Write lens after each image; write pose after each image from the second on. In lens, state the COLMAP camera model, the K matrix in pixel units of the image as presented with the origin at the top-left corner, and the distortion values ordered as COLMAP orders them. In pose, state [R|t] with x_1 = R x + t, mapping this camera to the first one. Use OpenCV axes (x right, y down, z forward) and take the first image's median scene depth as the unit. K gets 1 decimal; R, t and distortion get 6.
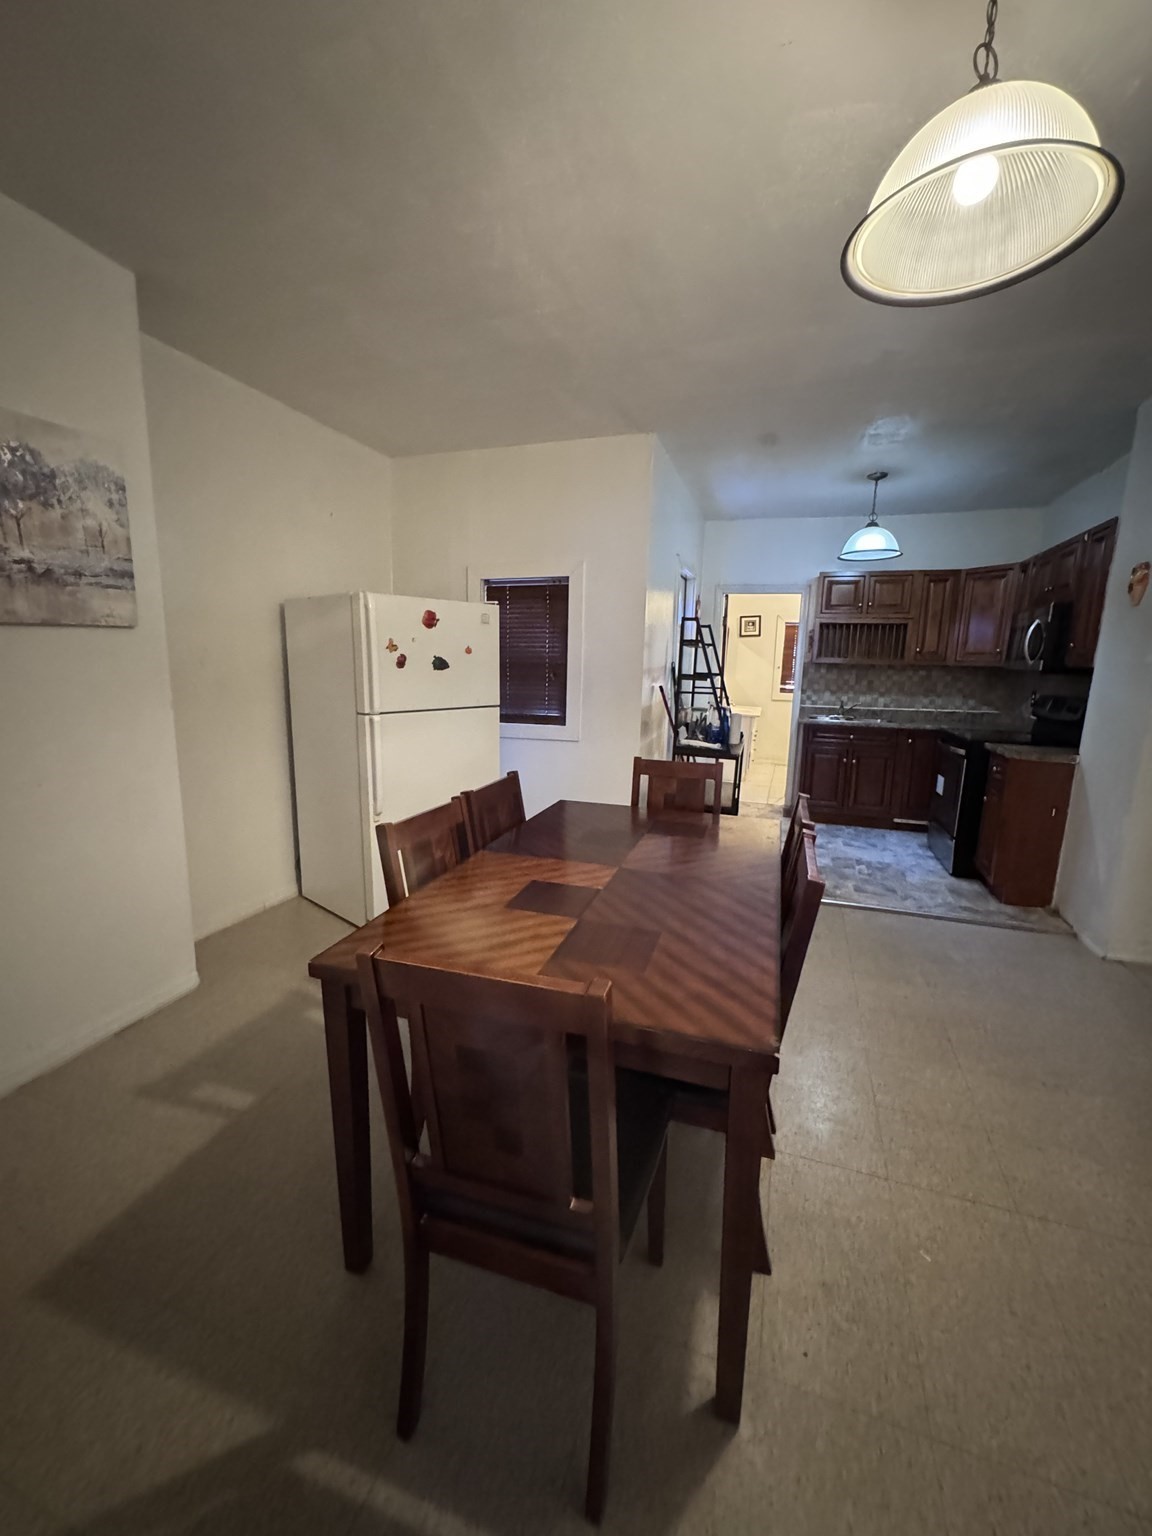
lens RADIAL K [[621.8, 0, 576.0], [0, 621.8, 768.0], [0, 0, 1]] dist [-0.004302, -0.000295]
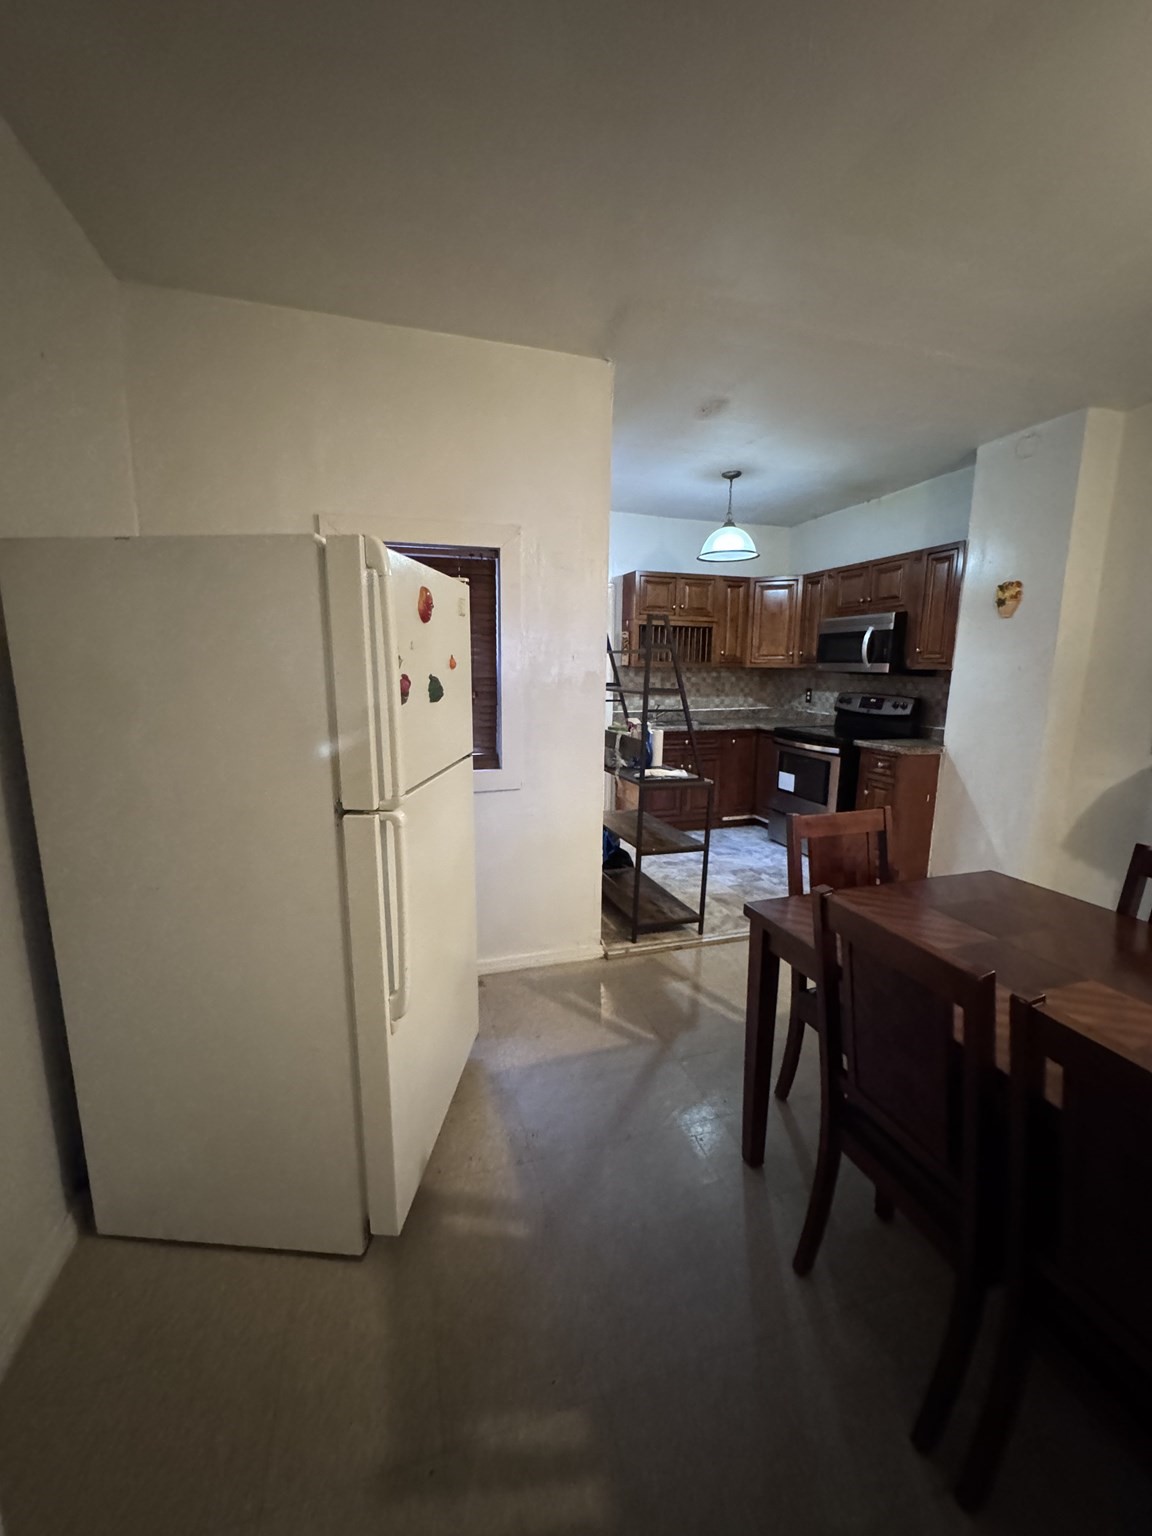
lens RADIAL K [[621.8, 0, 576.0], [0, 621.8, 768.0], [0, 0, 1]] dist [-0.004302, -0.000295]
pose [[0.802348, -0.113277, 0.586008, -0.275674], [0.110915, 0.993021, 0.040093, -0.068112], [-0.586460, 0.032829, 0.809313, 0.312504]]
